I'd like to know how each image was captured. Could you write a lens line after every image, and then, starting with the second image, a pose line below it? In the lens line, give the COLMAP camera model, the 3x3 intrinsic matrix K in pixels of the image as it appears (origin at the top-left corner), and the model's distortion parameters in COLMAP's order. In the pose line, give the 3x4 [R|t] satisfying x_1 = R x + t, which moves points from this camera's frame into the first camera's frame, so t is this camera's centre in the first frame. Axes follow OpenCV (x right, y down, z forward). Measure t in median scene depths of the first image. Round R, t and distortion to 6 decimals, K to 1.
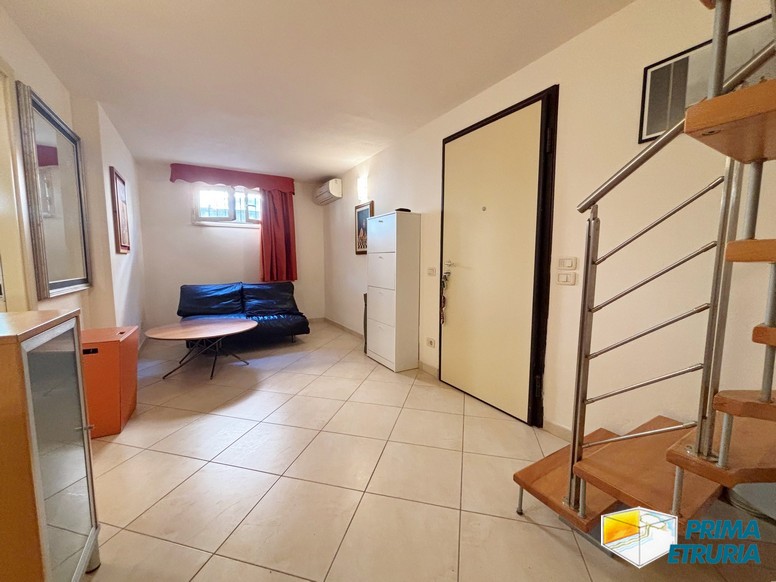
lens RADIAL K [[310.1, 0, 388.0], [0, 310.1, 291.0], [0, 0, 1]] dist [-0.000551, -0.000173]
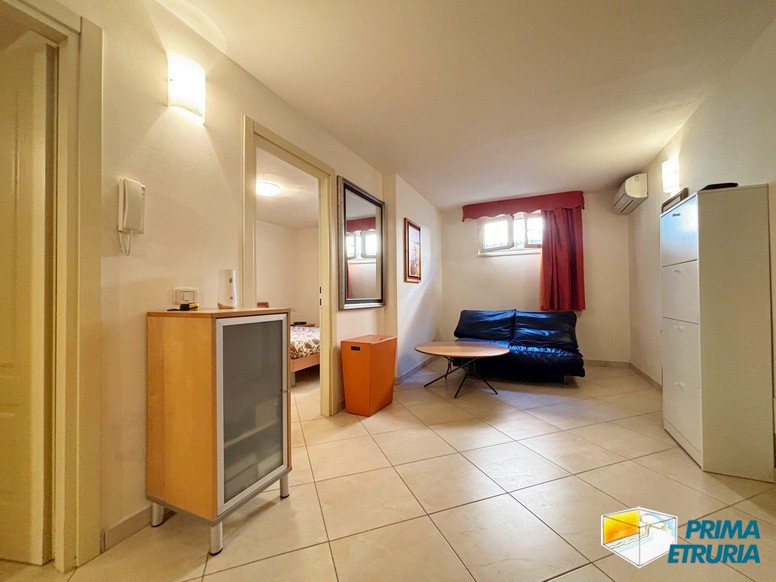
lens RADIAL K [[316.4, 0, 388.0], [0, 316.4, 291.0], [0, 0, 1]] dist [-0.001102, -0.000205]
pose [[0.570462, -0.018793, -0.821109, 0.123271], [-0.068281, 0.995192, -0.070216, 0.011714], [0.818481, 0.096122, 0.566436, 0.121525]]
